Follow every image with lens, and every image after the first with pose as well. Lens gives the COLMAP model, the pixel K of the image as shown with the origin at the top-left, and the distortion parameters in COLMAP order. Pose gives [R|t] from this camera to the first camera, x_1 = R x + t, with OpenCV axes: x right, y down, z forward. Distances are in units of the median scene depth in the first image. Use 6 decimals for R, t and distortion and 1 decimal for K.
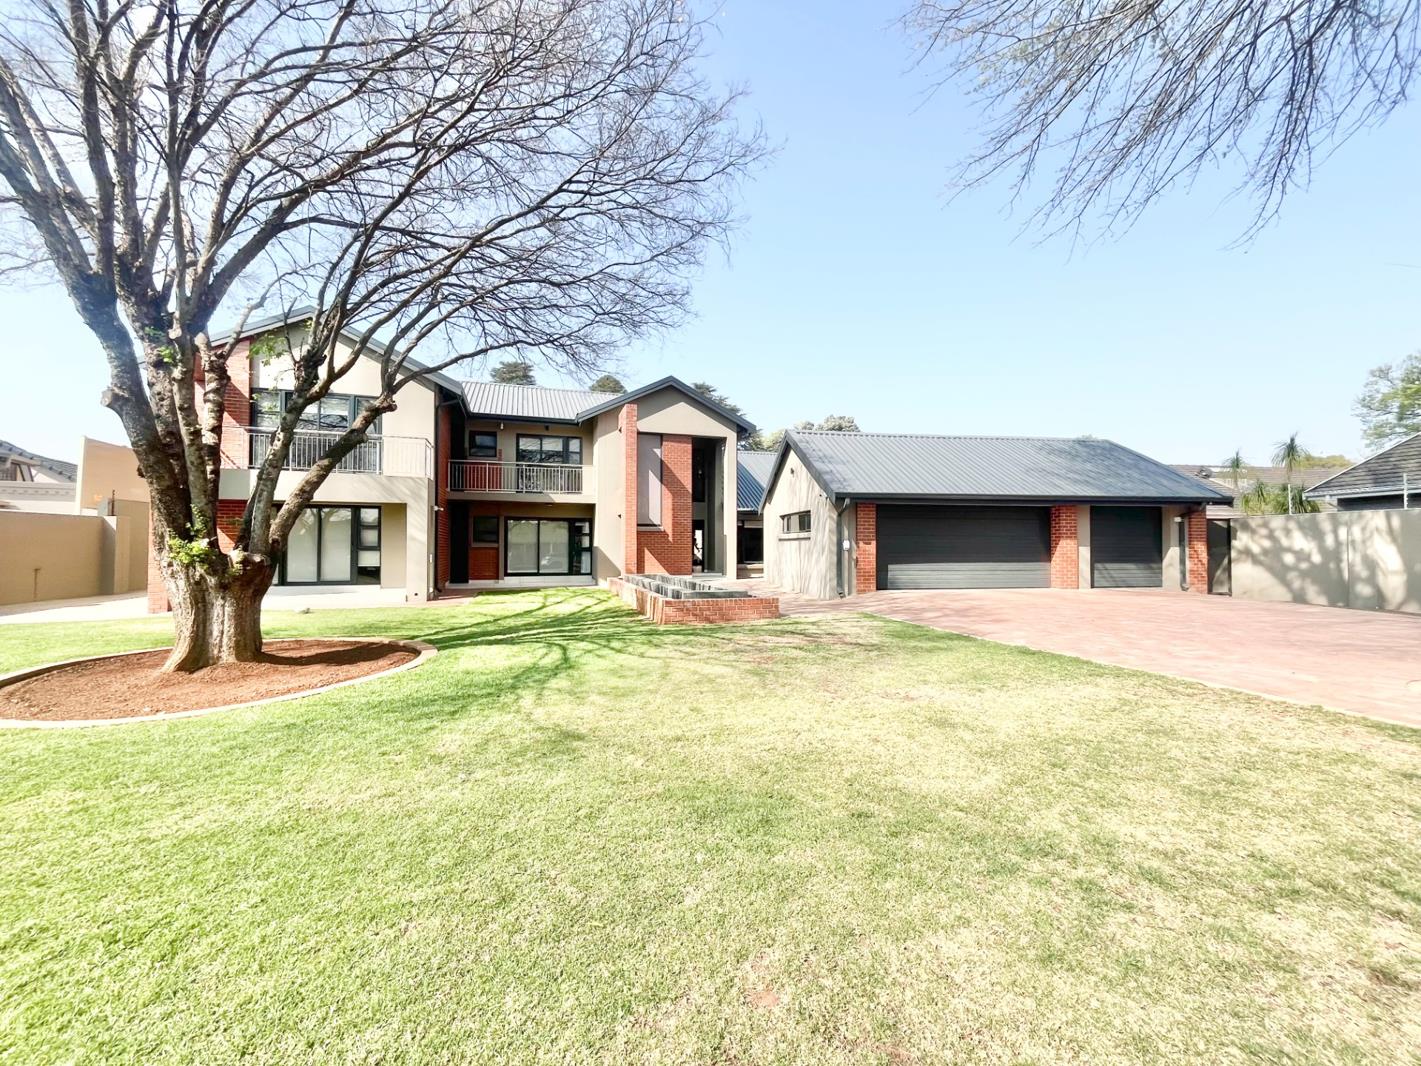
lens RADIAL K [[581.4, 0, 710.5], [0, 581.4, 531.1], [0, 0, 1]] dist [-0.001952, -0.000170]
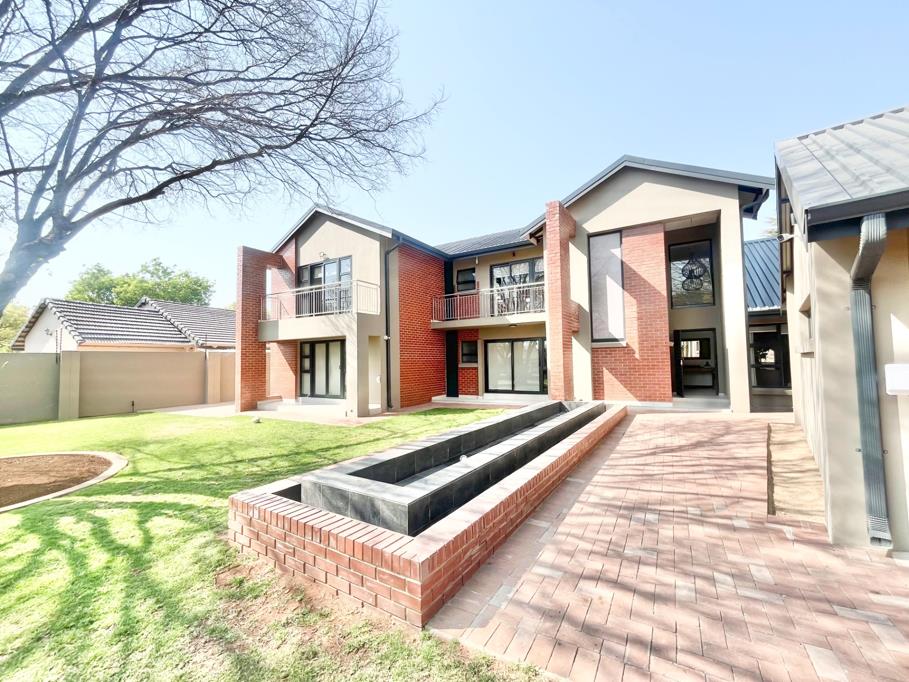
lens RADIAL K [[371.9, 0, 455.0], [0, 371.9, 350.2], [0, 0, 1]] dist [-0.001952, -0.000170]
pose [[0.658352, -0.038327, -0.751734, 0.154497], [0.042028, 0.999017, -0.014128, 0.002881], [0.751536, -0.022293, 0.659316, 0.470916]]
